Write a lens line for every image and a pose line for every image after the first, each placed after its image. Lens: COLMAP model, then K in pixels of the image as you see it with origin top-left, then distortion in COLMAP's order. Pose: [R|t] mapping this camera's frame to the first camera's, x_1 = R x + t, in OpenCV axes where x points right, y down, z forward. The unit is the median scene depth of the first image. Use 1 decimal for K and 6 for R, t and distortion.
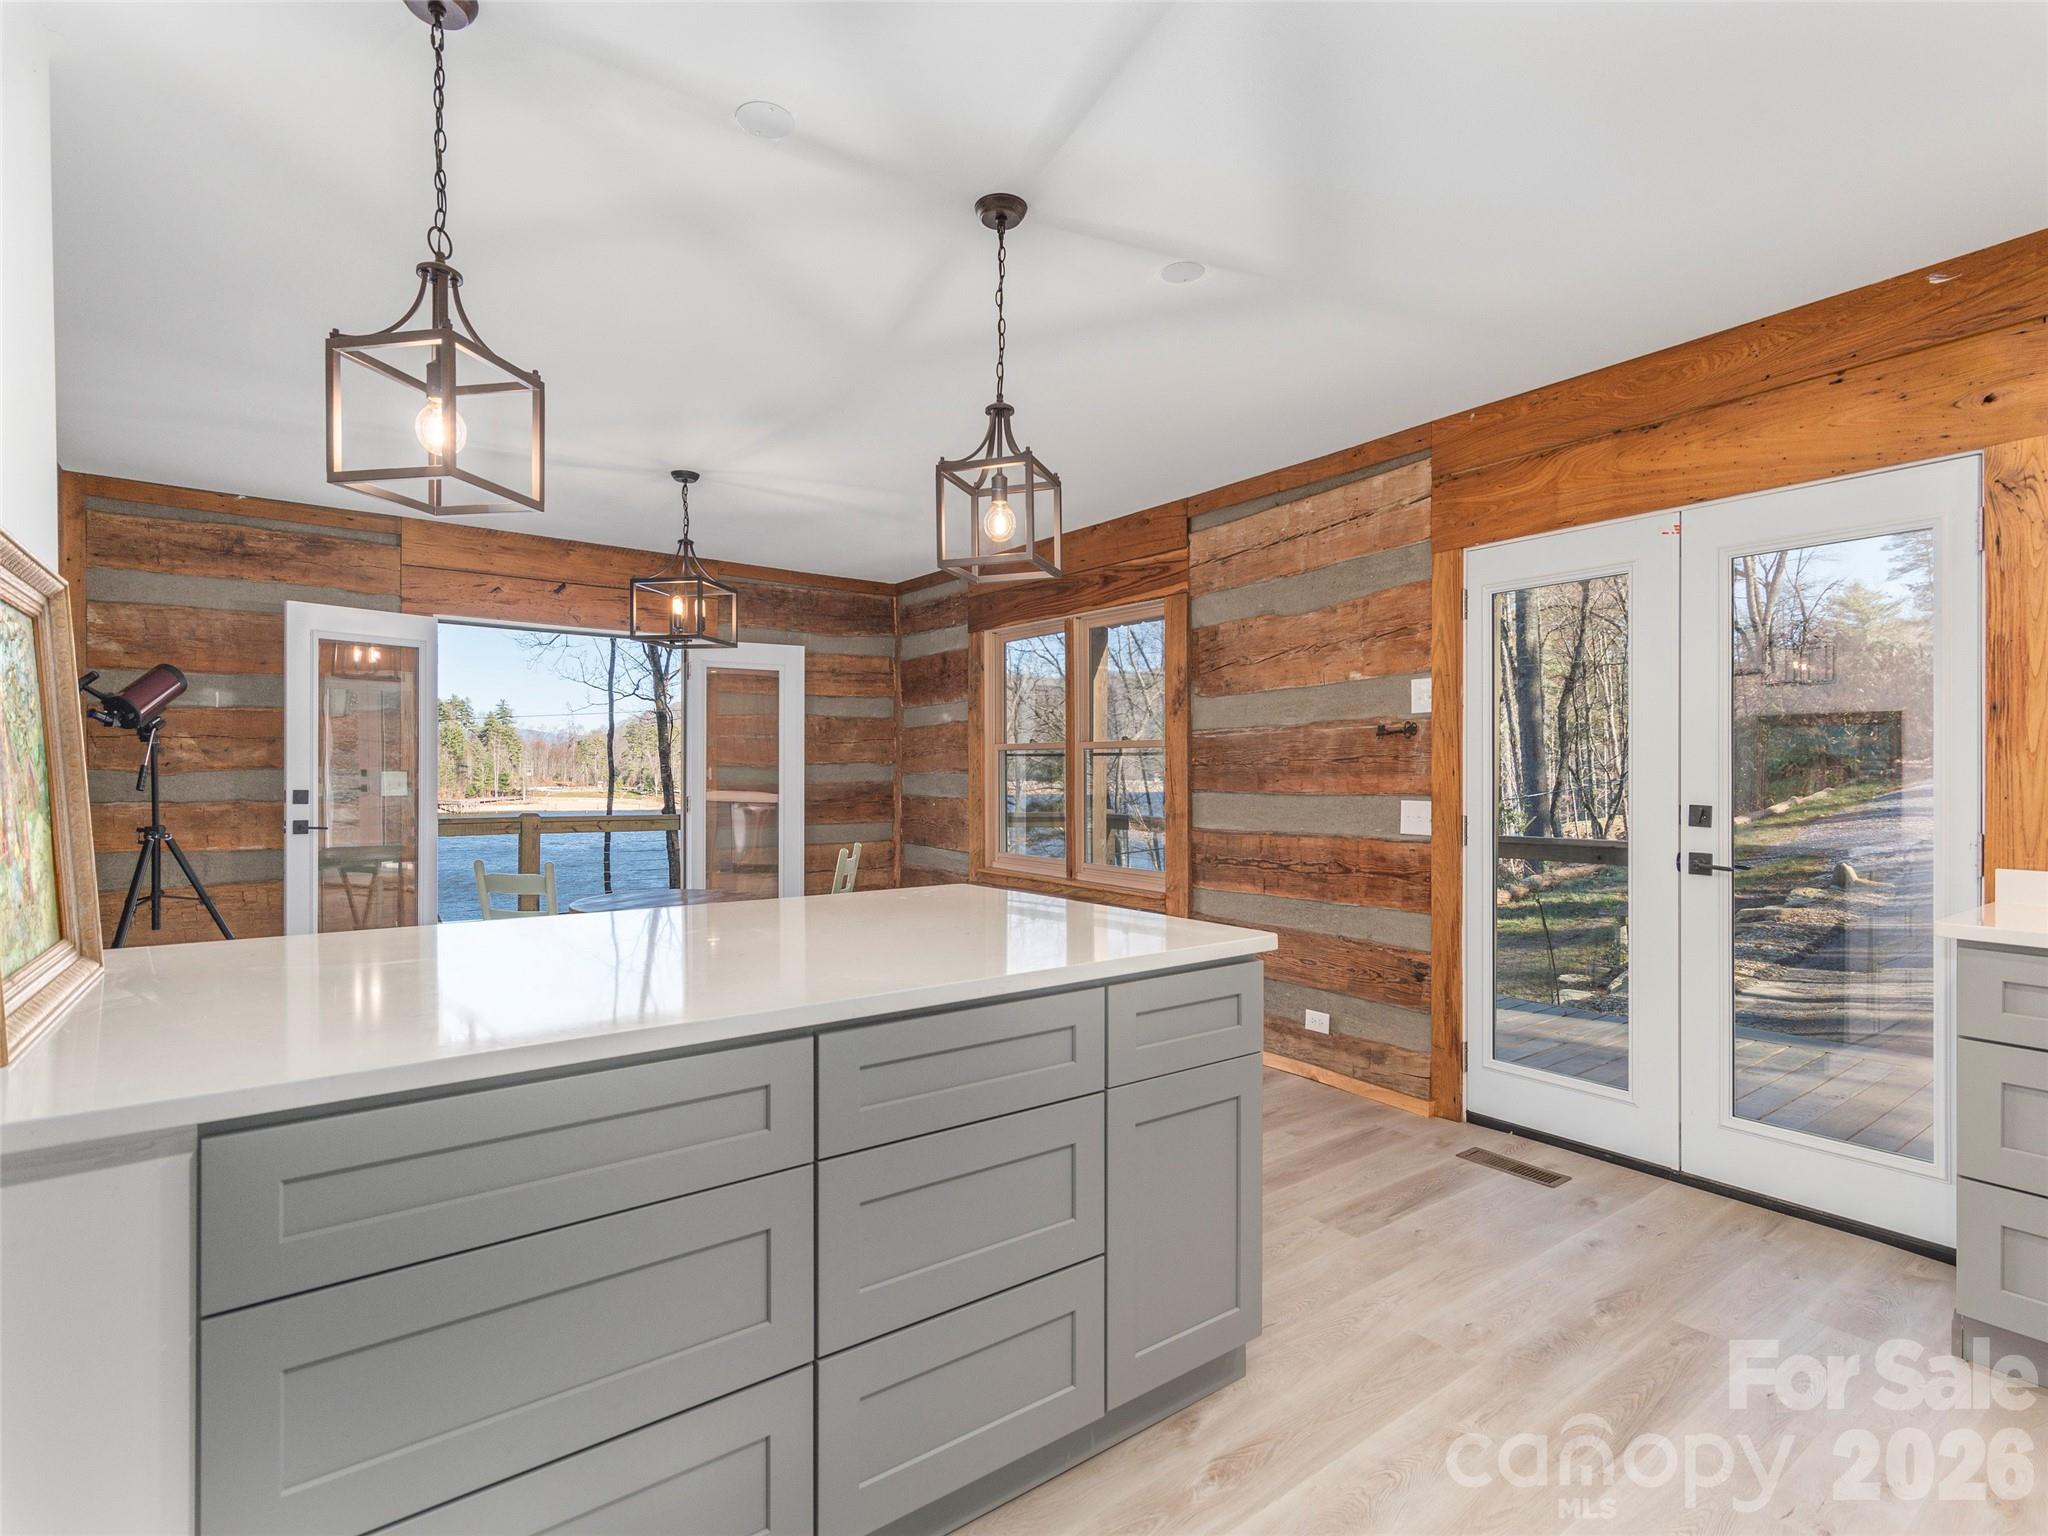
lens RADIAL K [[1002.3, 0, 1025.7], [0, 1002.3, 774.2], [0, 0, 1]] dist [0.009035, 0.000034]
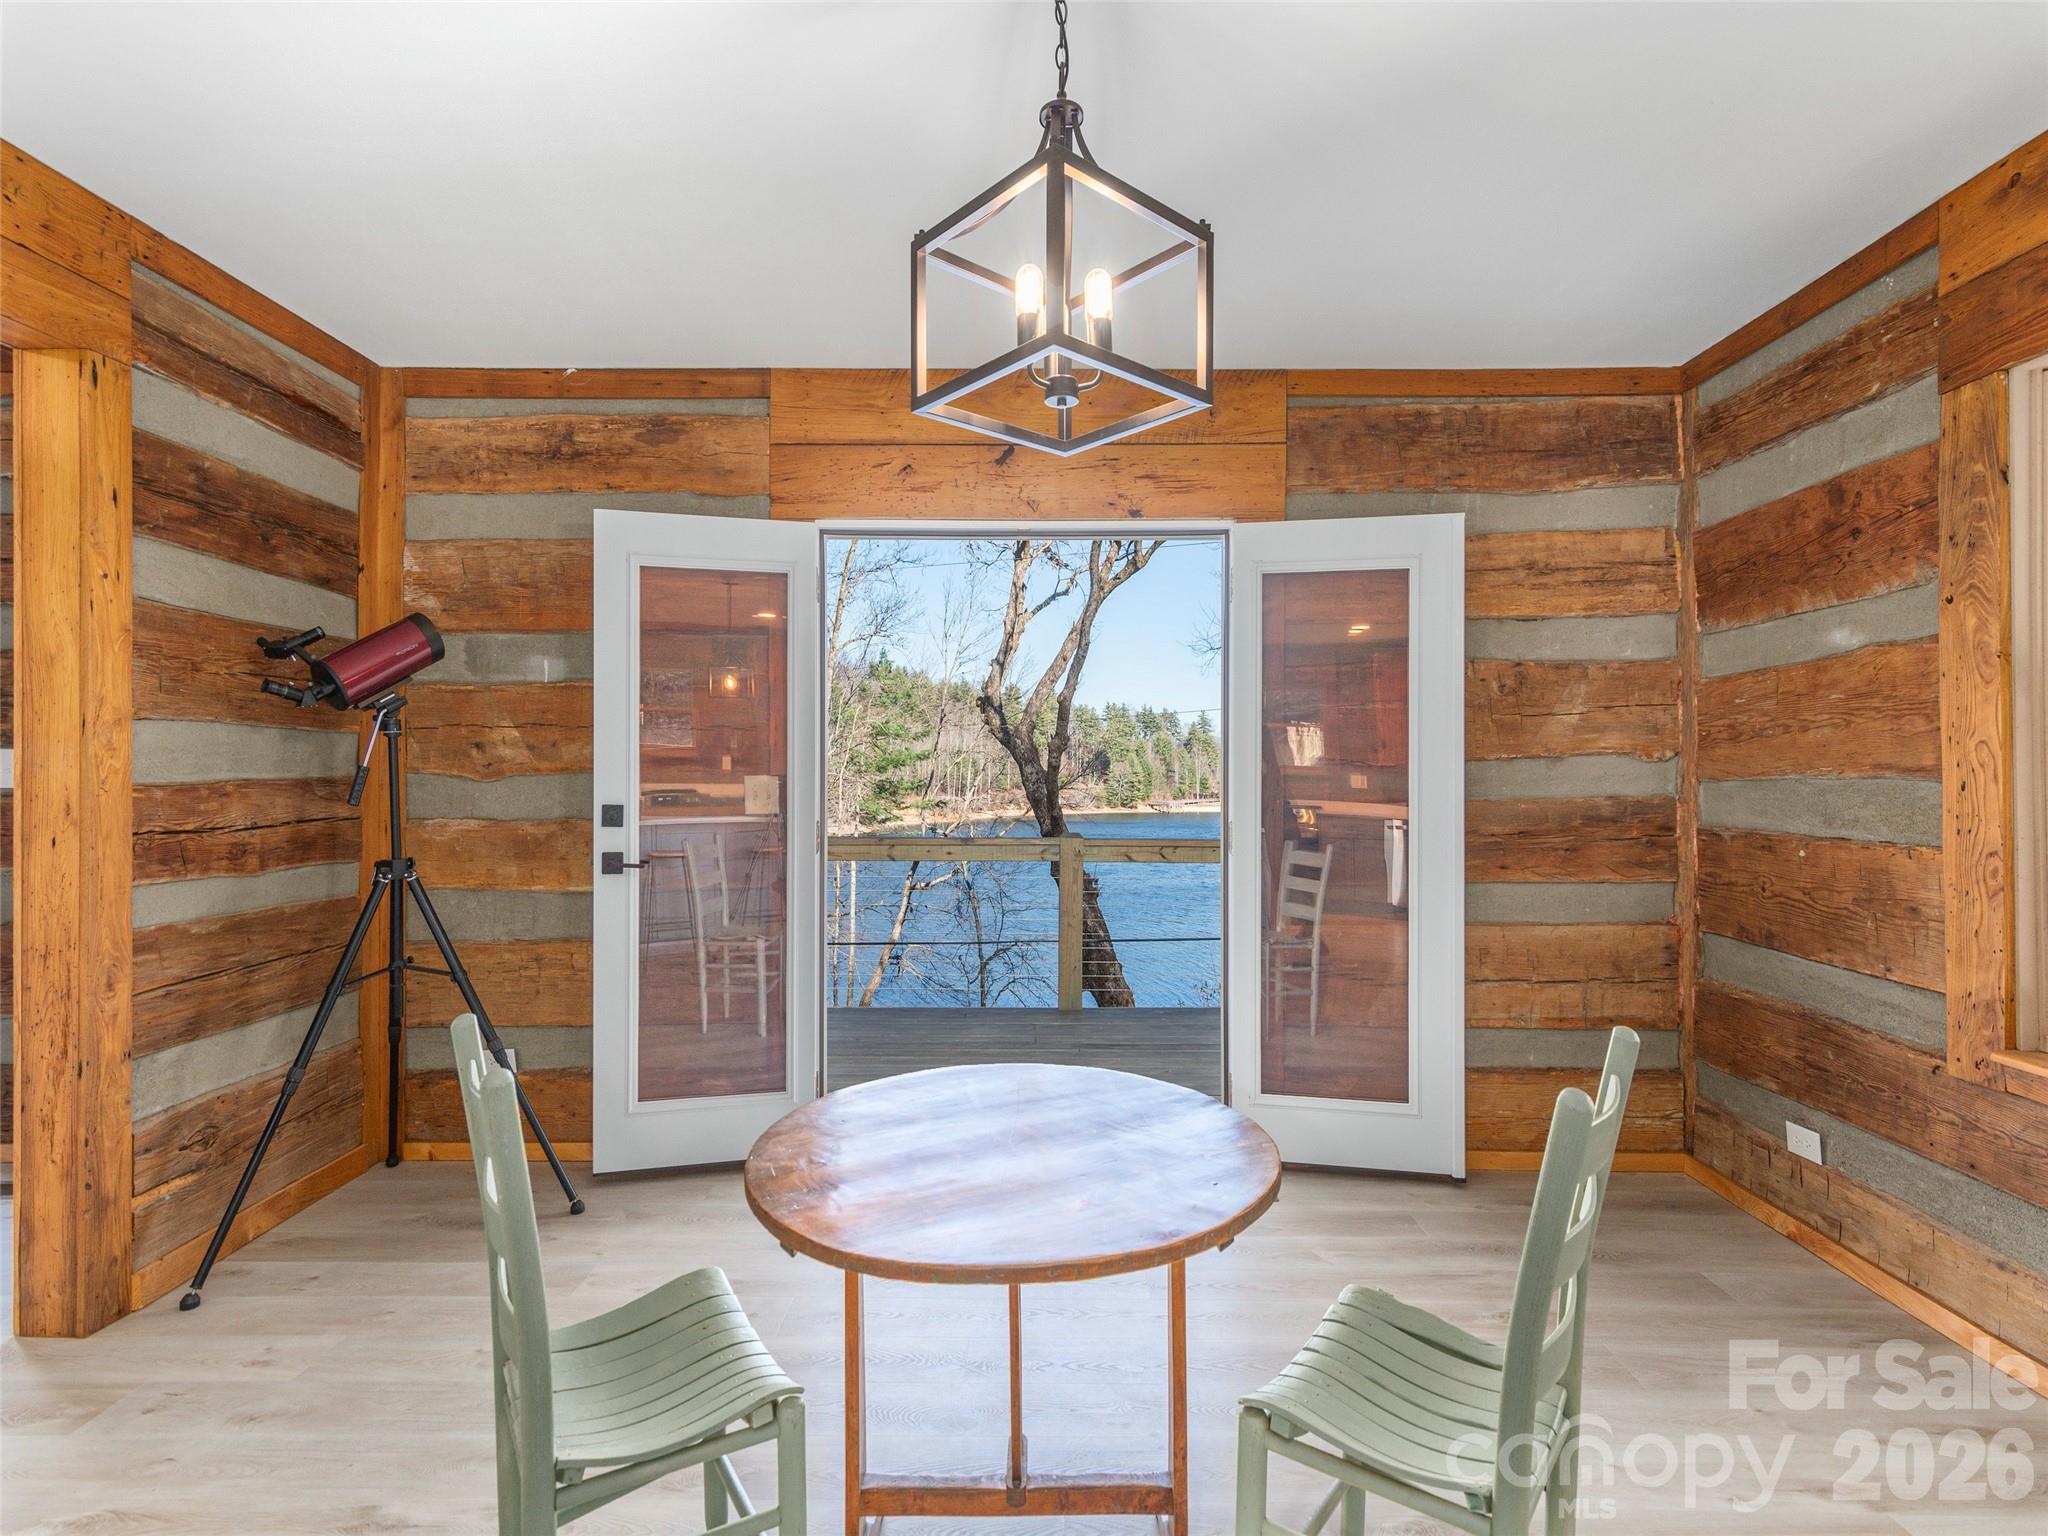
lens RADIAL K [[1002.3, 0, 1024.4], [0, 1002.3, 774.6], [0, 0, 1]] dist [0.009035, 0.000034]
pose [[0.790939, -0.002191, -0.611890, -0.095668], [-0.000031, 0.999993, -0.003619, -0.000851], [0.611894, 0.002881, 0.790934, 0.503647]]
